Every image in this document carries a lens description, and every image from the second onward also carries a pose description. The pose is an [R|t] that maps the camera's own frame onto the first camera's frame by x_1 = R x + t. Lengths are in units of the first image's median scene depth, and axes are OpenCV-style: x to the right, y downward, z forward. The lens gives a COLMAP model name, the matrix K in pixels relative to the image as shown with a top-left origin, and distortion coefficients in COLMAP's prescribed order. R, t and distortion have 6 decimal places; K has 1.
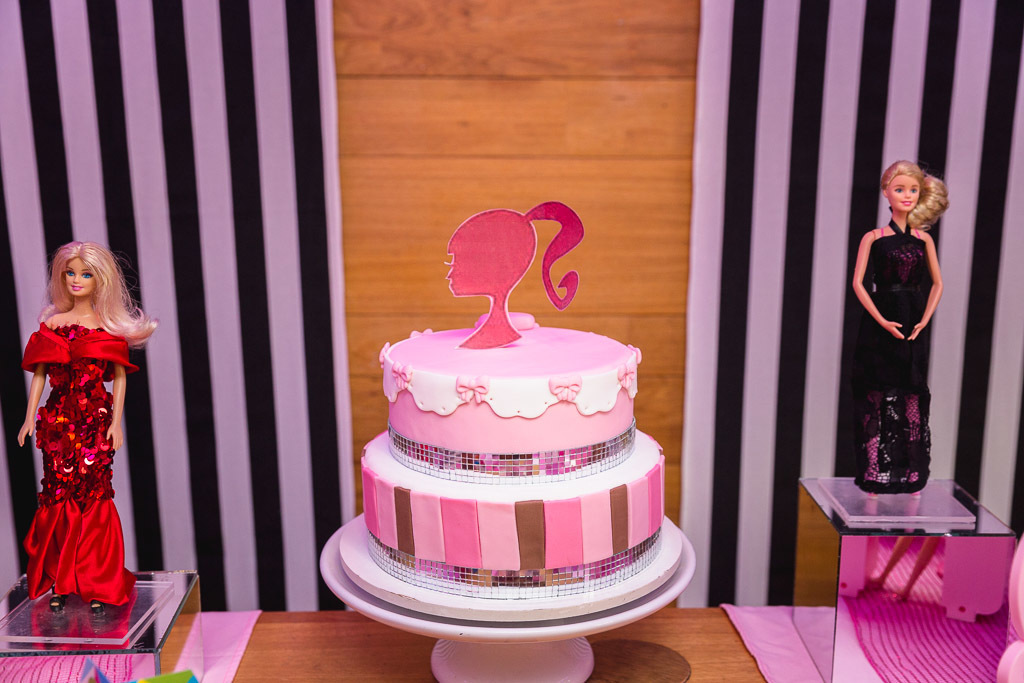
lens RADIAL K [[1128.5, 0, 507.6], [0, 1128.5, 343.0], [0, 0, 1]] dist [0.029494, 0.000000]
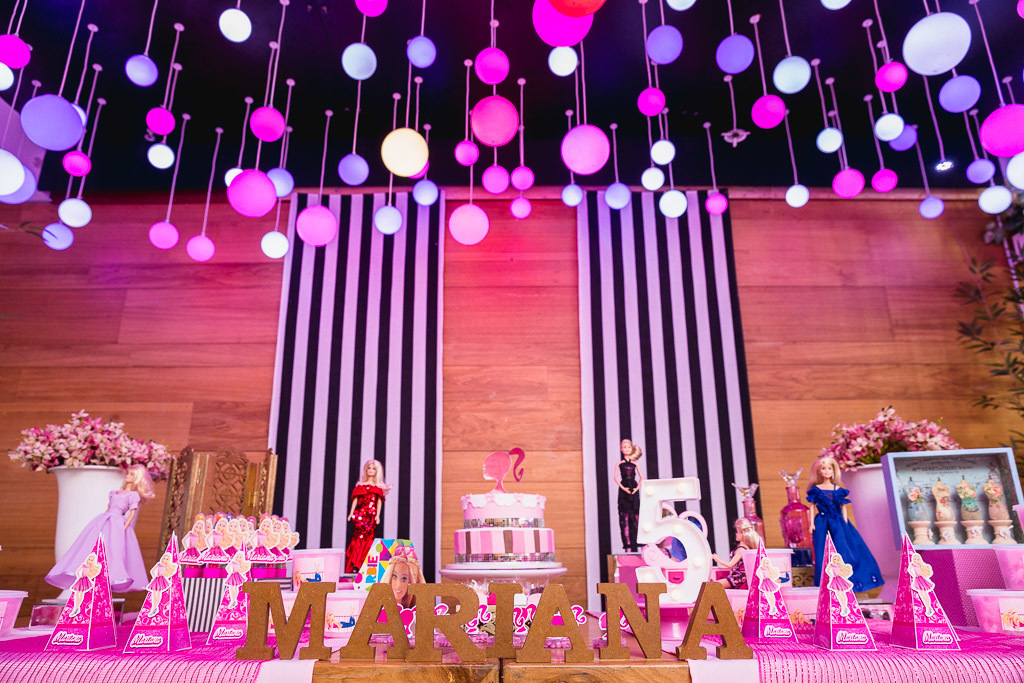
lens RADIAL K [[695.9, 0, 515.6], [0, 695.9, 335.6], [0, 0, 1]] dist [-0.037253, 0.012657]
pose [[0.999822, -0.014948, -0.011493, 0.037033], [0.007235, 0.867013, -0.498234, 0.324930], [0.017412, 0.498062, 0.866967, -0.496652]]
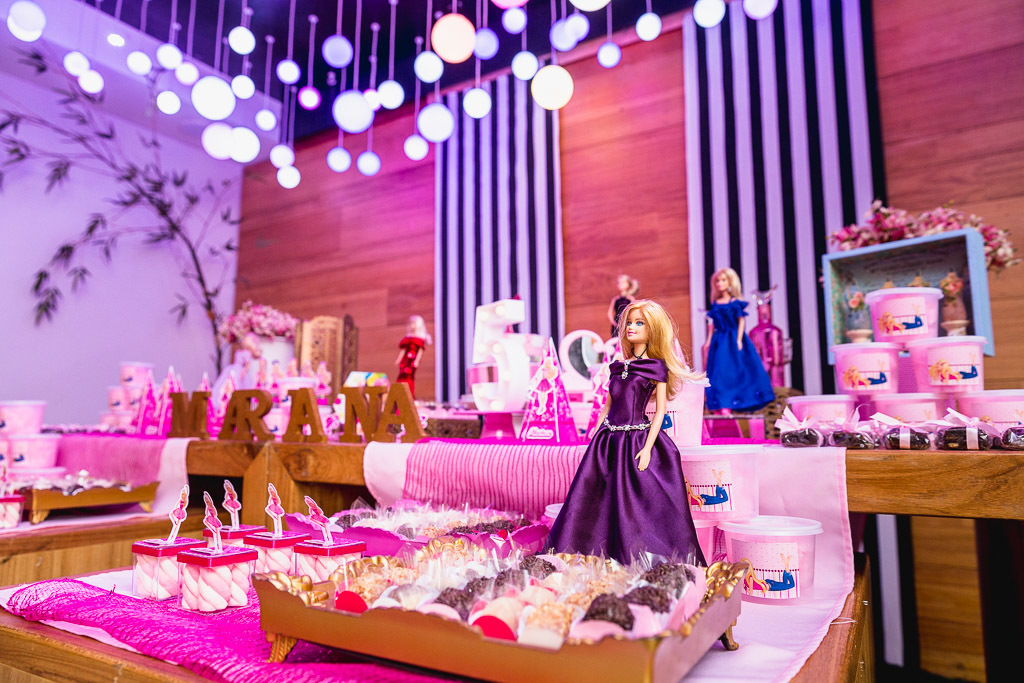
lens RADIAL K [[695.9, 0, 514.4], [0, 695.9, 342.6], [0, 0, 1]] dist [-0.037253, 0.012657]
pose [[0.830488, -0.076741, -0.551726, 0.679824], [-0.112494, 0.946951, -0.301045, 0.374356], [0.545560, 0.312080, 0.777799, -0.370255]]
